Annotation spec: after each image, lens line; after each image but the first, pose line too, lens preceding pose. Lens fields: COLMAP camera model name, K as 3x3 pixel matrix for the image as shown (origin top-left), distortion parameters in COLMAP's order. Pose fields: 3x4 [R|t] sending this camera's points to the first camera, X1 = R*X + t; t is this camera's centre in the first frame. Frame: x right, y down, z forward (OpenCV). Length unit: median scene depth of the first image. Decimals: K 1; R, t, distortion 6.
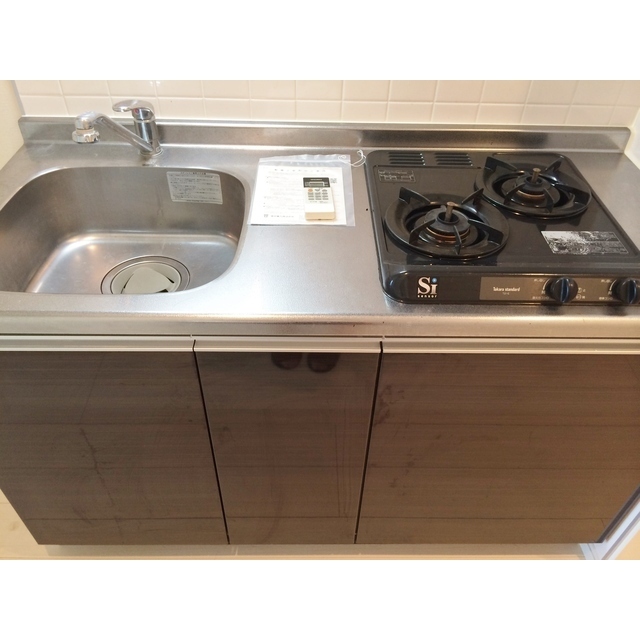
lens RADIAL K [[549.3, 0, 313.6], [0, 549.3, 318.6], [0, 0, 1]] dist [0.062915, -0.110094]
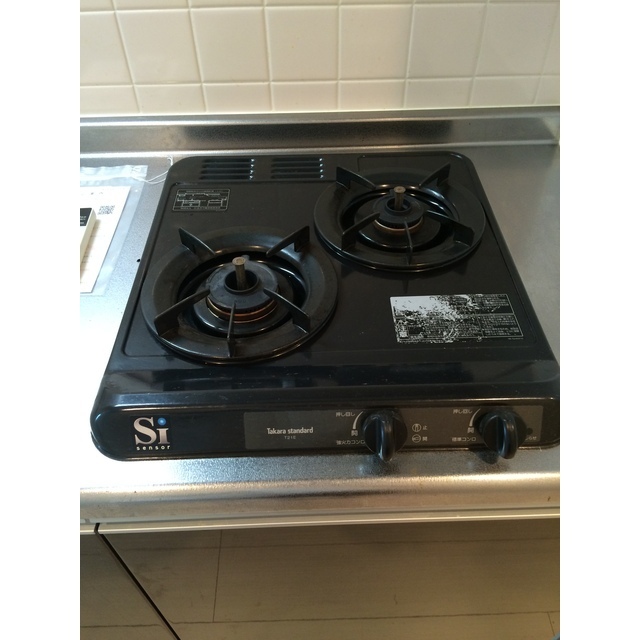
lens RADIAL K [[549.3, 0, 322.0], [0, 549.3, 316.1], [0, 0, 1]] dist [0.062915, -0.110094]
pose [[0.999306, -0.036062, -0.009351, 0.340426], [0.036590, 0.997256, 0.064359, -0.180324], [0.007004, -0.064656, 0.997883, 0.378908]]
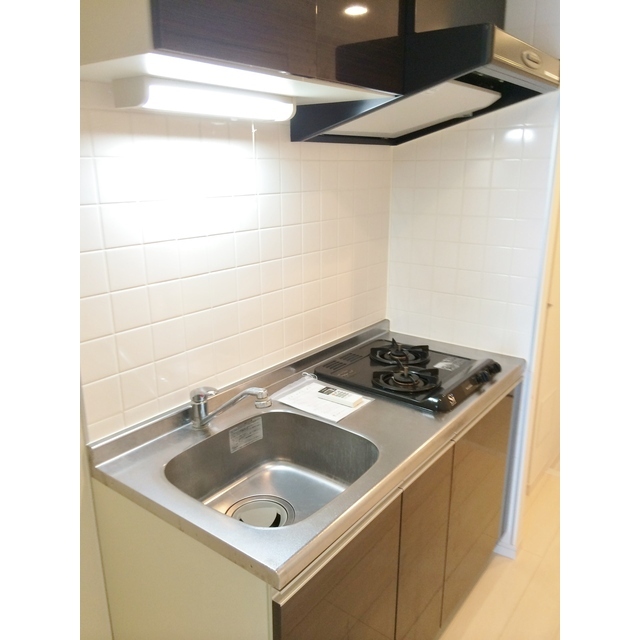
lens RADIAL K [[549.3, 0, 320.9], [0, 549.3, 319.8], [0, 0, 1]] dist [0.062915, -0.110094]
pose [[0.604180, -0.231883, 0.762362, -1.248039], [0.543405, 0.819649, -0.181347, -0.157208], [-0.582818, 0.523838, 0.621222, -0.043800]]
